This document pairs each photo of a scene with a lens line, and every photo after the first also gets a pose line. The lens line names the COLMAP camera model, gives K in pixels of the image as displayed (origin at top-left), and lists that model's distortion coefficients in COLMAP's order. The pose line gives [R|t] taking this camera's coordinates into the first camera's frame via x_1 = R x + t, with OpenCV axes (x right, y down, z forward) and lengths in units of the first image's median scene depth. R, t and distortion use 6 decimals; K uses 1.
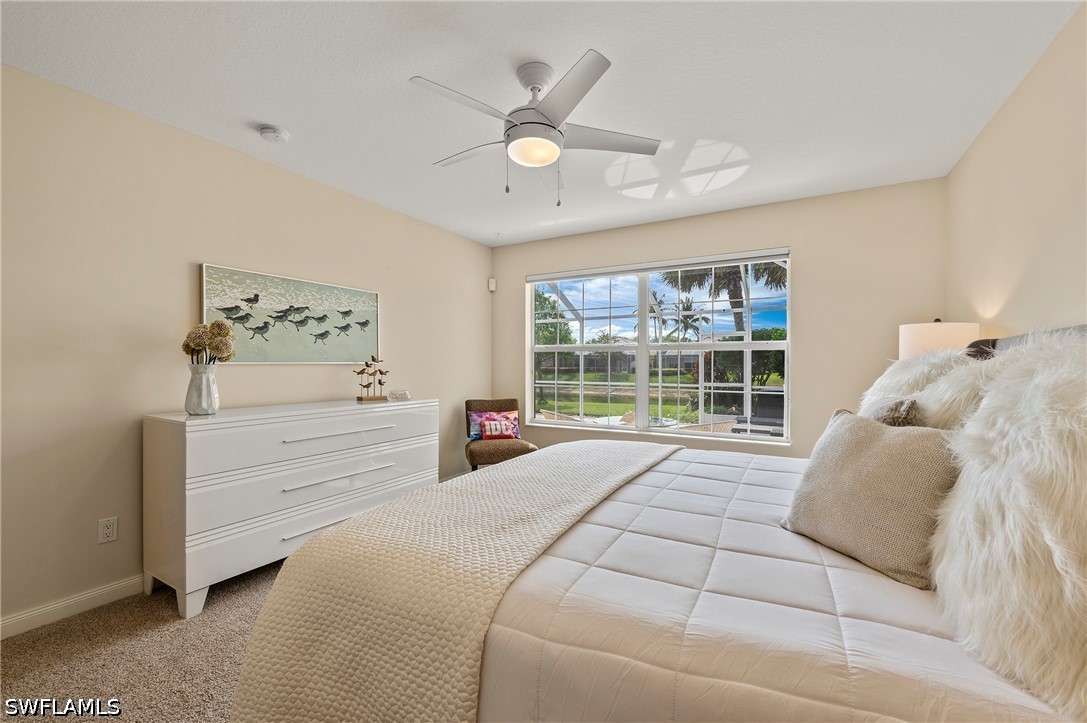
lens RADIAL K [[428.1, 0, 543.5], [0, 428.1, 361.5], [0, 0, 1]] dist [-0.000237, 0.000005]
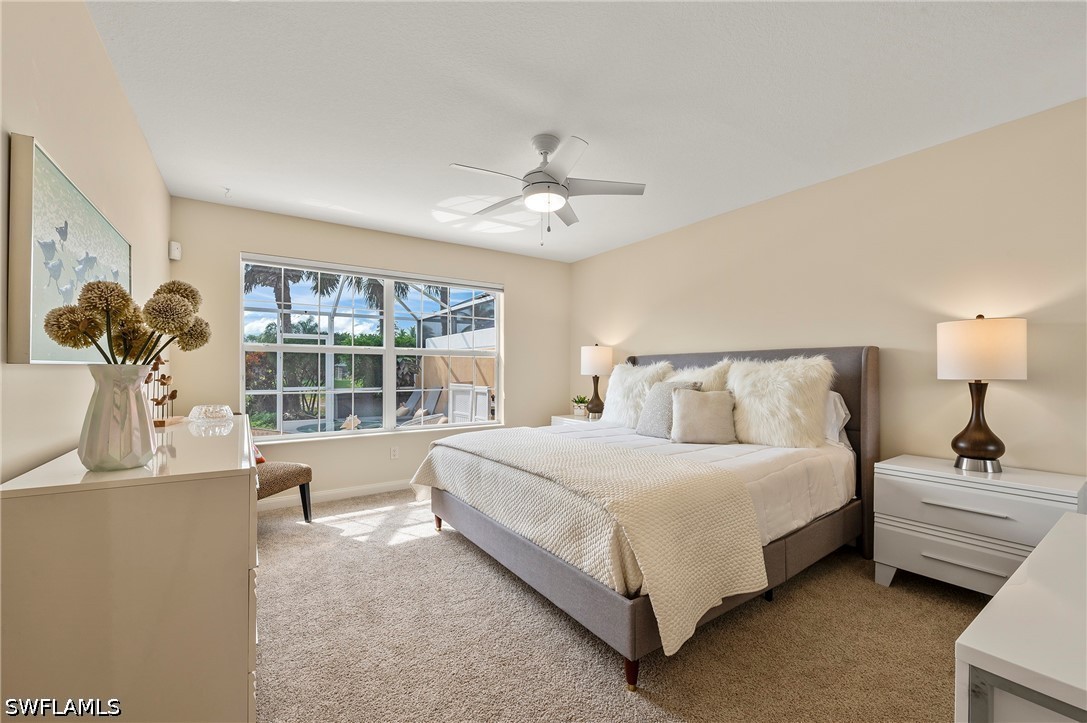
lens RADIAL K [[436.4, 0, 542.3], [0, 436.4, 366.8], [0, 0, 1]] dist [-0.001062, -0.000002]
pose [[0.466083, 0.004746, 0.884728, -0.462922], [-0.007998, 0.999967, -0.001151, 0.002827], [-0.884705, -0.006540, 0.466106, 0.153770]]
